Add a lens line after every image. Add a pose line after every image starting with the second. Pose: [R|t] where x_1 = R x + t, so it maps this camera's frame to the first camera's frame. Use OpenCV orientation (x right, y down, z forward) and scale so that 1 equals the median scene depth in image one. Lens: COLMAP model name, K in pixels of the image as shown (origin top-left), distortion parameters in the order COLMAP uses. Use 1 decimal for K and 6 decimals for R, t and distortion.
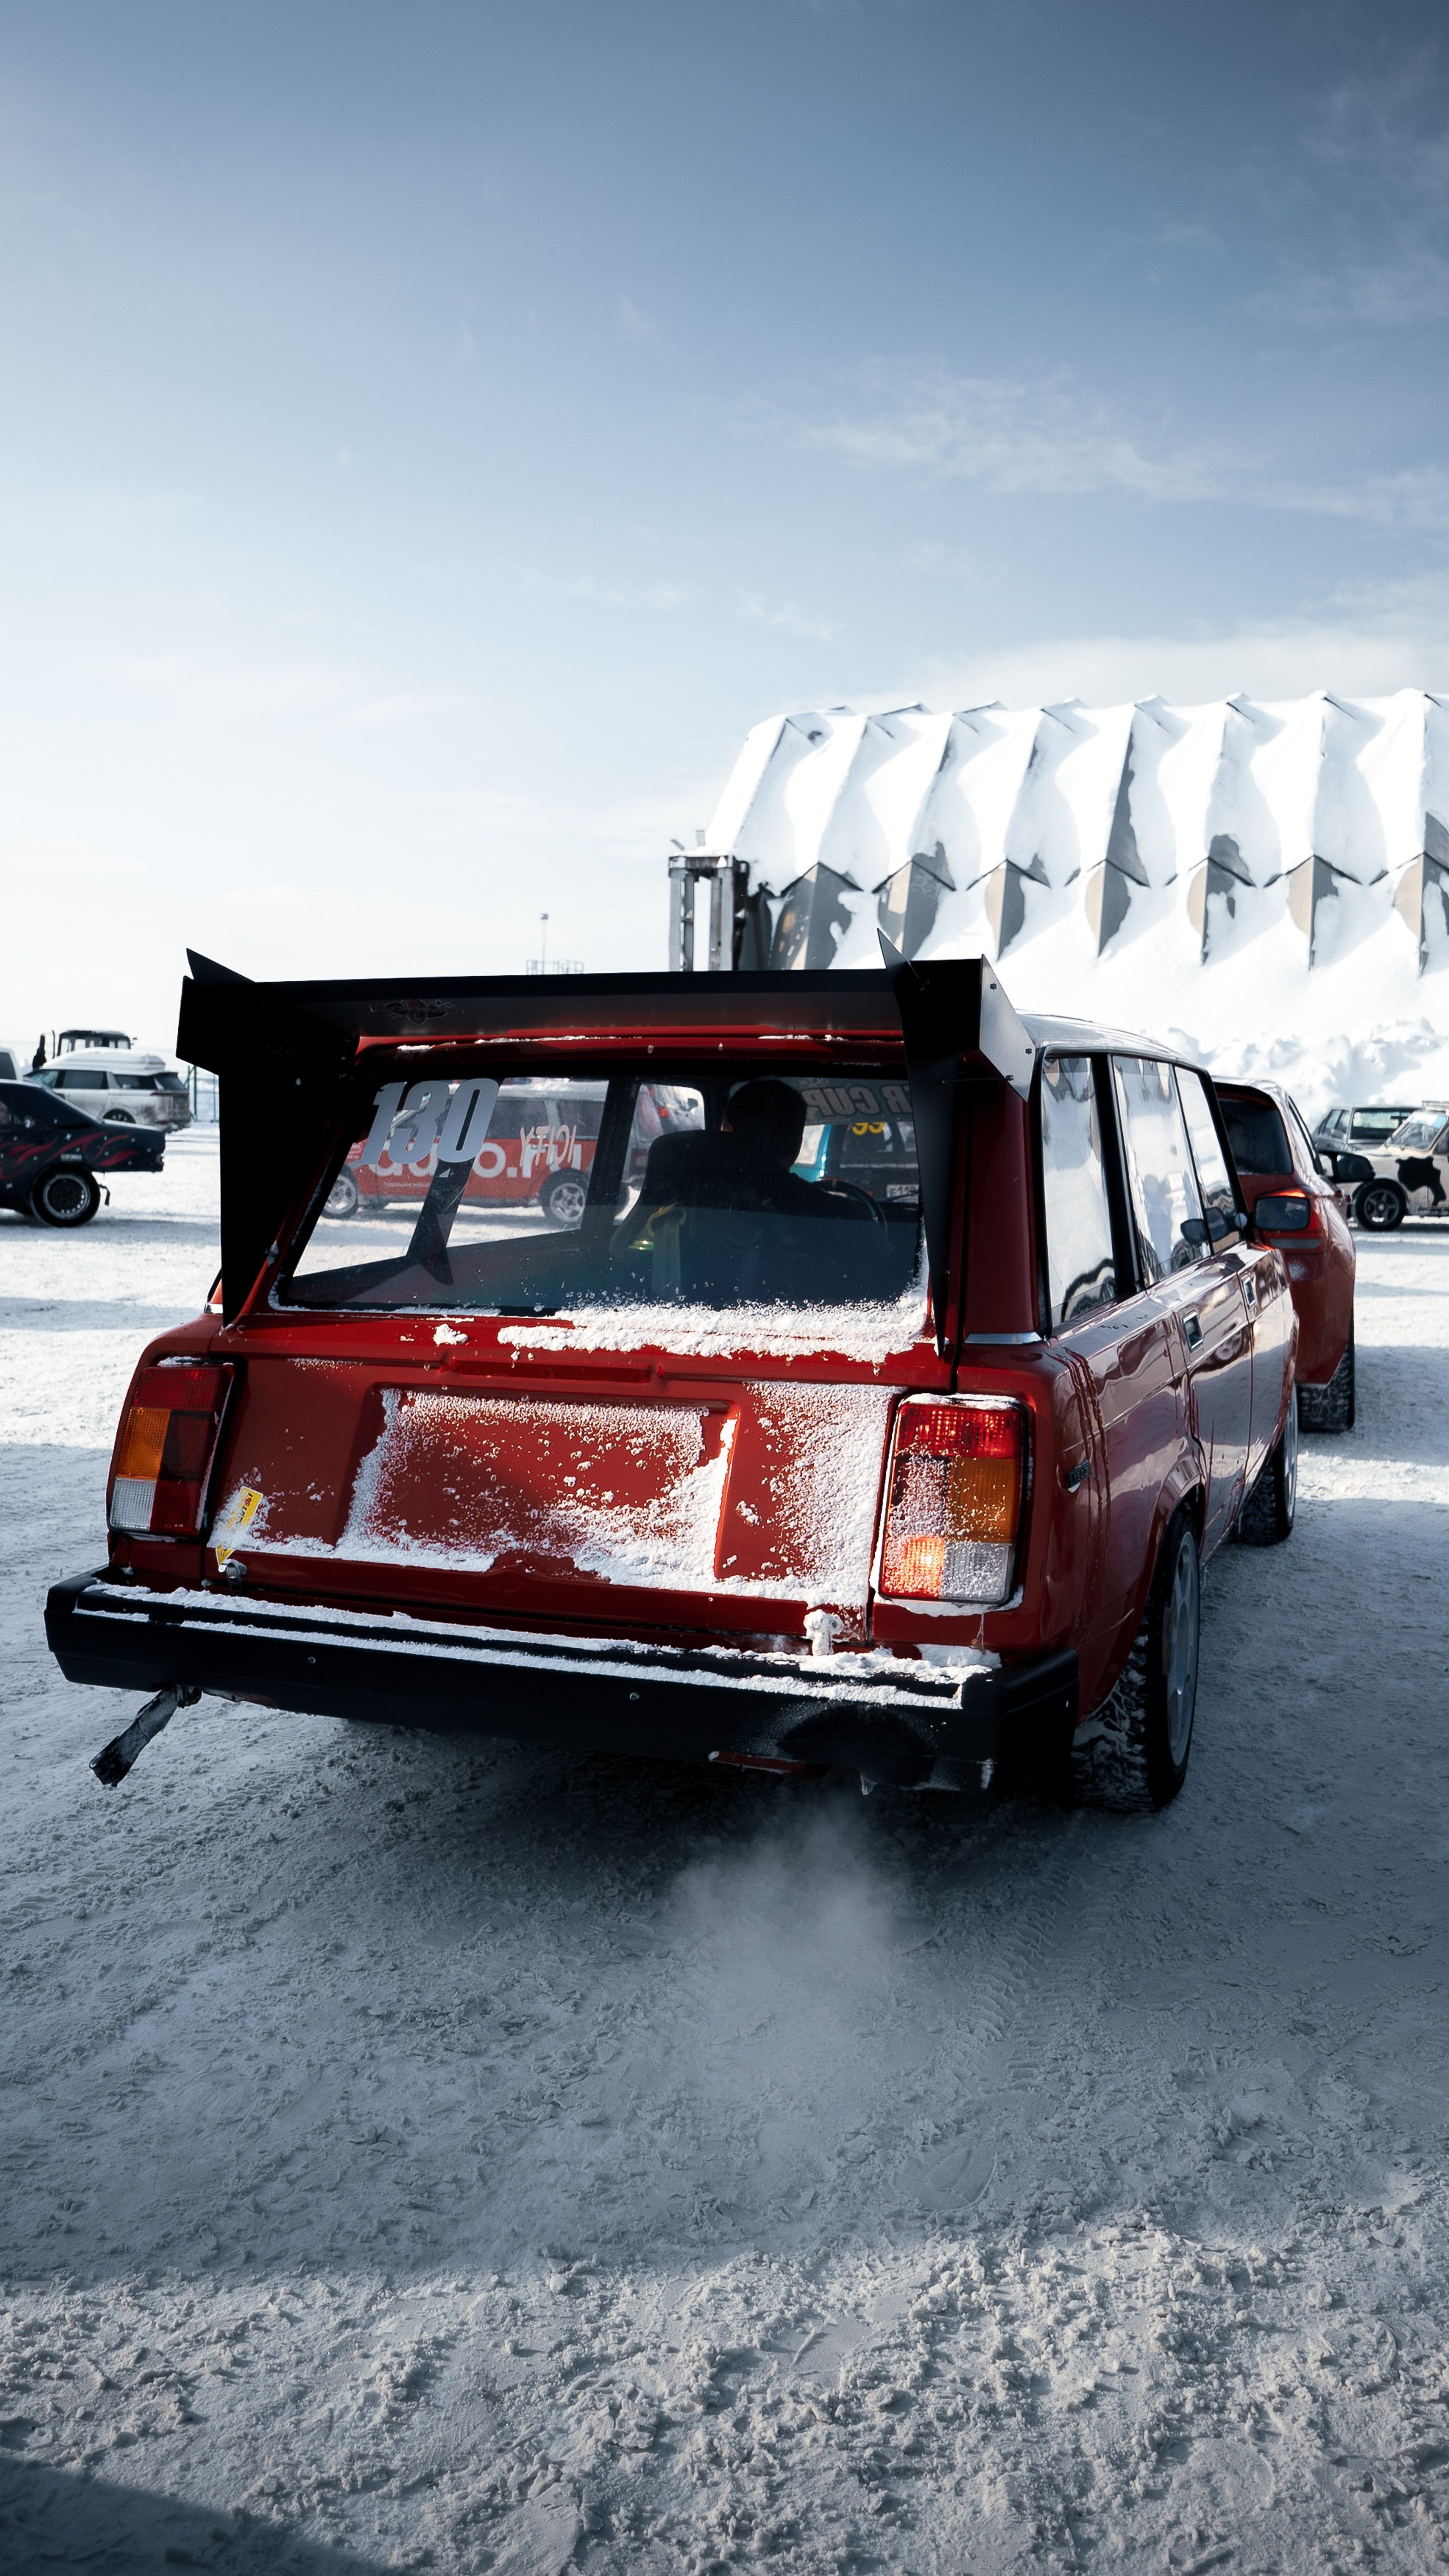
lens RADIAL K [[2156.4, 0, 700.6], [0, 2156.4, 1293.1], [0, 0, 1]] dist [0.007011, -0.013746]
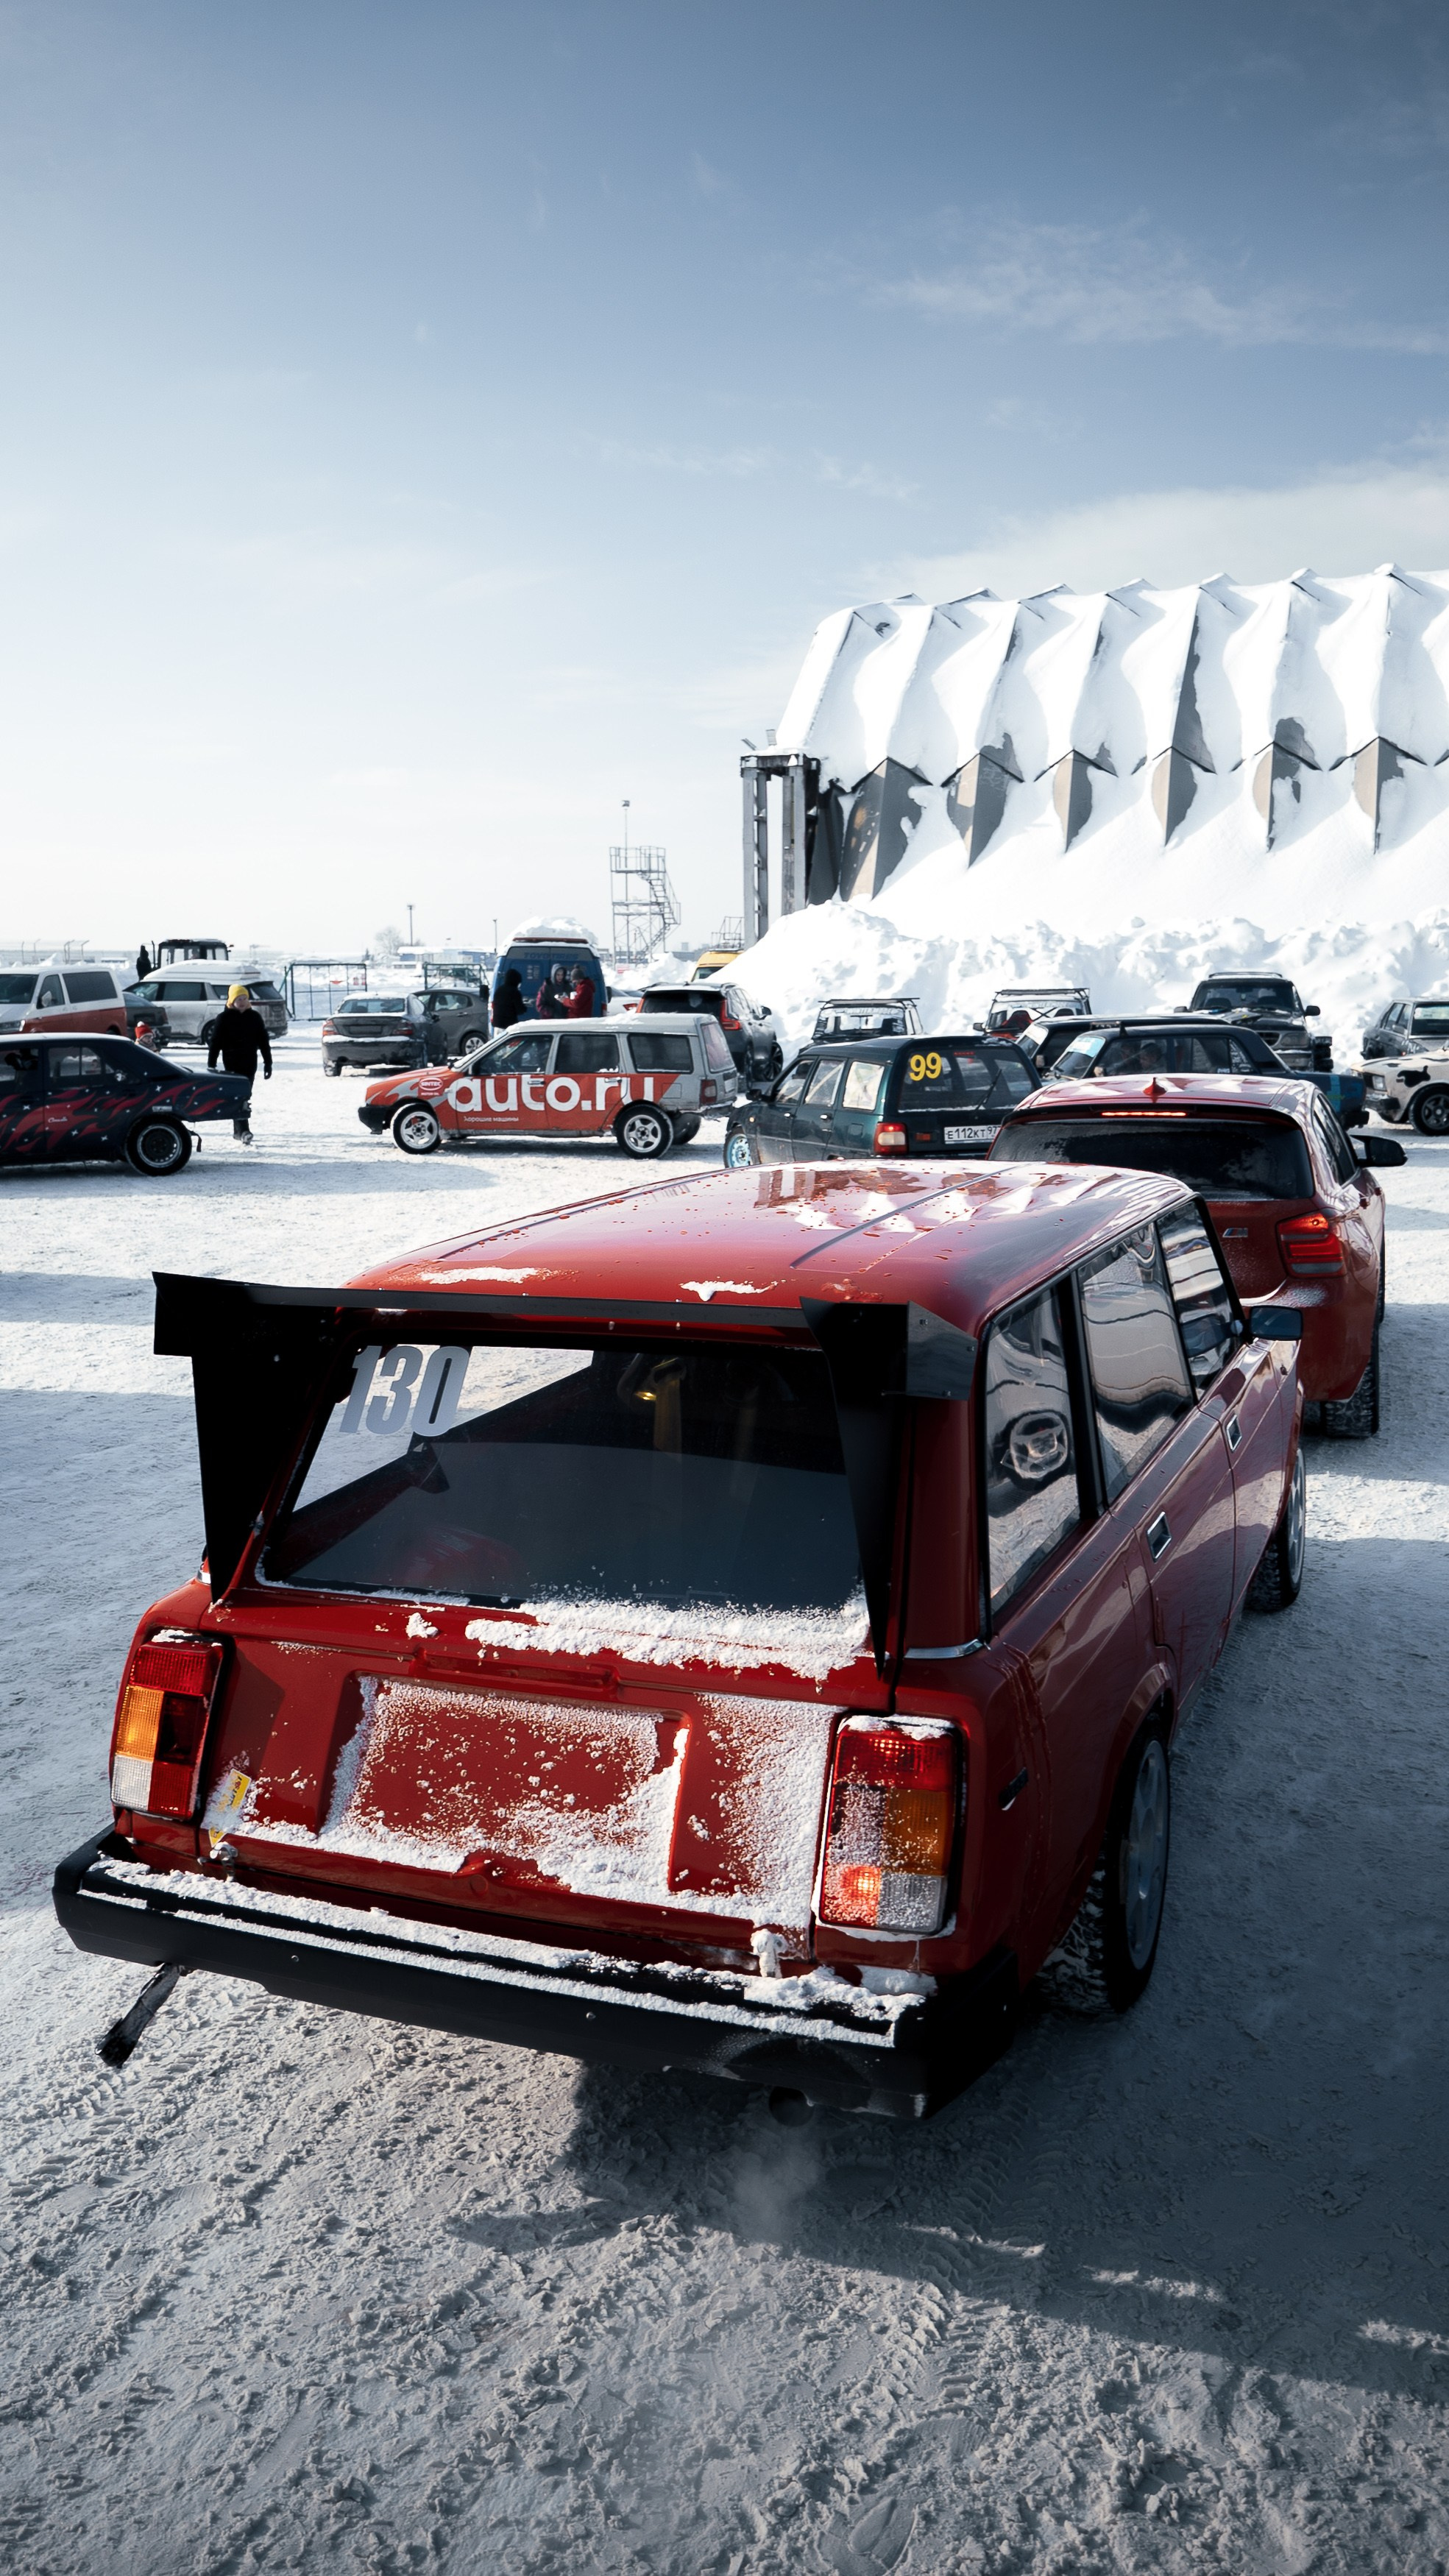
lens RADIAL K [[2083.9, 0, 737.2], [0, 2083.9, 1280.1], [0, 0, 1]] dist [-0.005344, 0.020068]
pose [[0.999127, -0.025451, -0.033127, 0.069939], [0.027859, 0.996839, 0.074399, -0.205640], [0.031129, -0.075257, 0.996678, 0.009800]]
